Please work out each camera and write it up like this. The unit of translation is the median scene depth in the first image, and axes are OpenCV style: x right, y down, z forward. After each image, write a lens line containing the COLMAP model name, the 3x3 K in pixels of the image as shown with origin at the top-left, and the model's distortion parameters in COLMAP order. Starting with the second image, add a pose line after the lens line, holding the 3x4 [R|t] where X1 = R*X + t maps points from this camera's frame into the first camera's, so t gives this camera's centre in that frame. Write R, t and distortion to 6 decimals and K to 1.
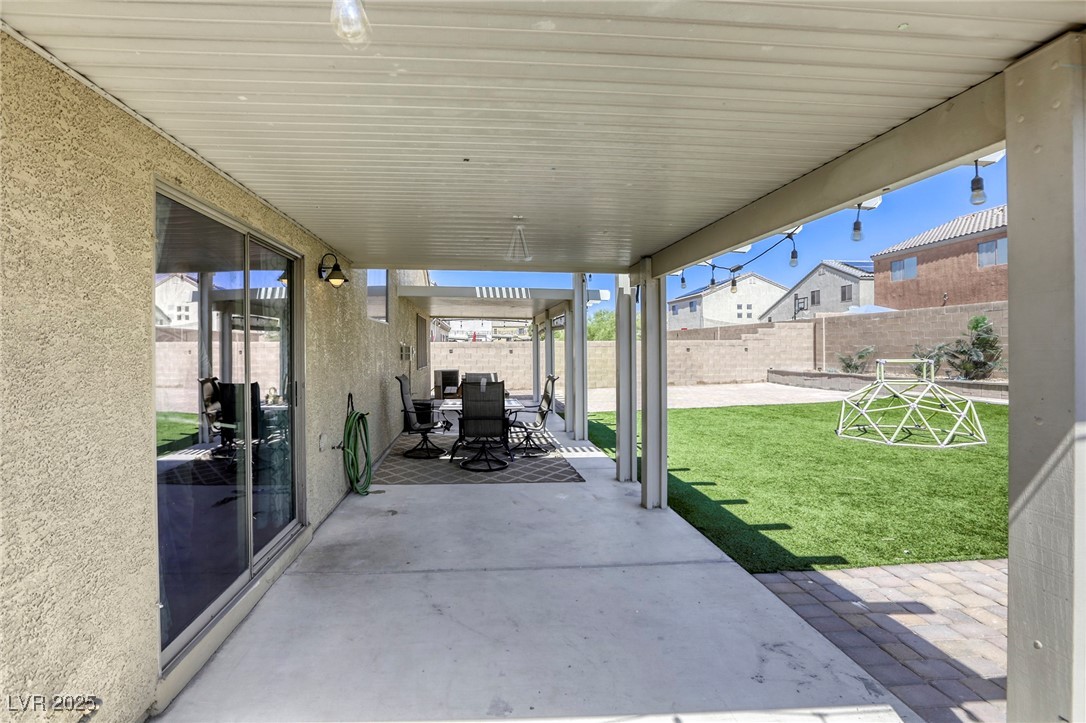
lens RADIAL K [[533.3, 0, 543.0], [0, 533.3, 361.5], [0, 0, 1]] dist [0.002391, 0.000413]
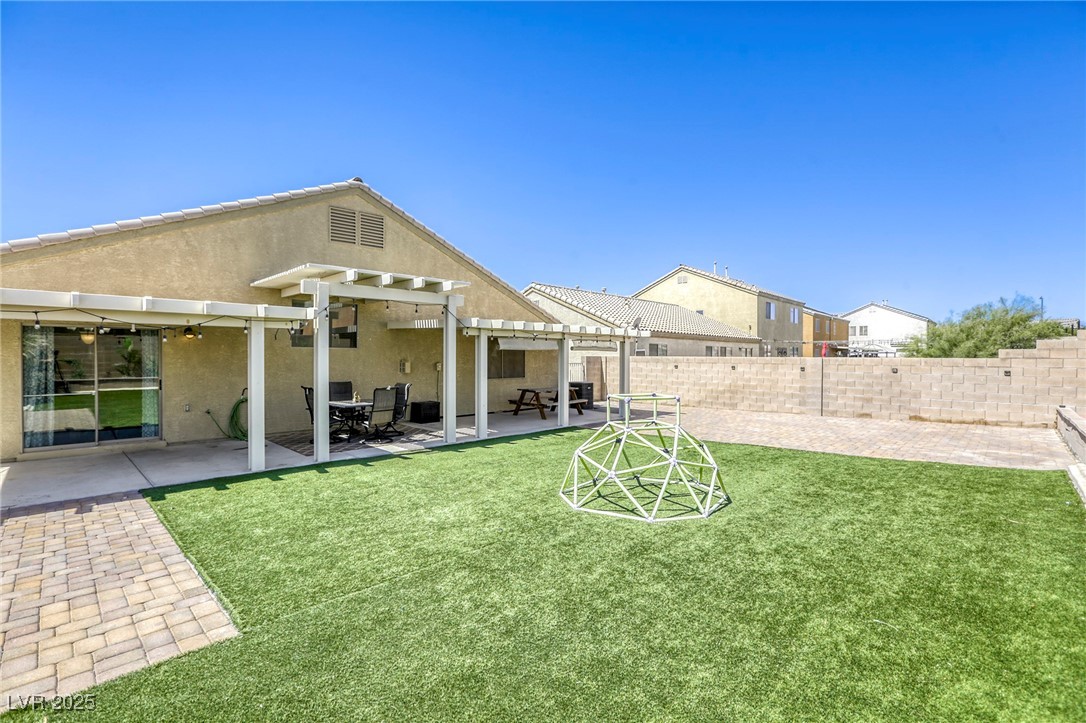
lens RADIAL K [[496.2, 0, 543.0], [0, 496.2, 361.5], [0, 0, 1]] dist [-0.055797, 0.022403]
pose [[0.639509, 0.018785, -0.768554, 0.464897], [-0.028516, 0.999593, 0.000704, -0.021120], [0.768255, 0.021466, 0.639784, 0.210225]]
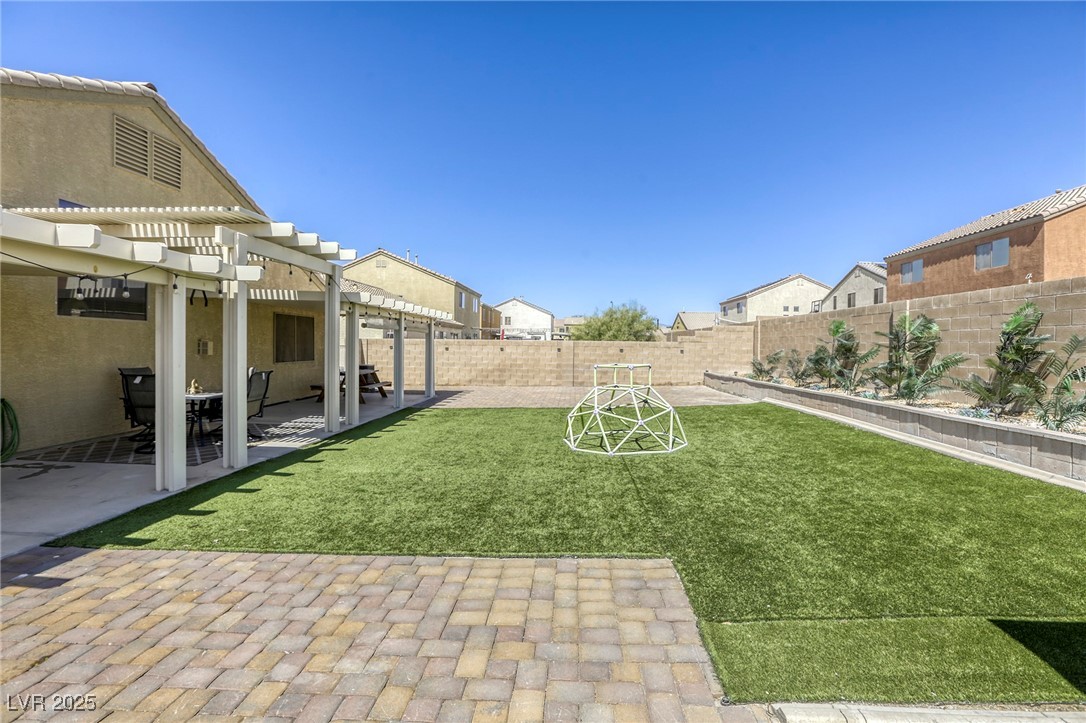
lens RADIAL K [[514.7, 0, 527.6], [0, 514.7, 355.4], [0, 0, 1]] dist [-0.050947, 0.016975]
pose [[0.989370, 0.021587, -0.143809, 0.233051], [-0.022545, 0.999733, -0.005038, -0.004181], [0.143662, 0.008227, 0.989593, 0.014264]]
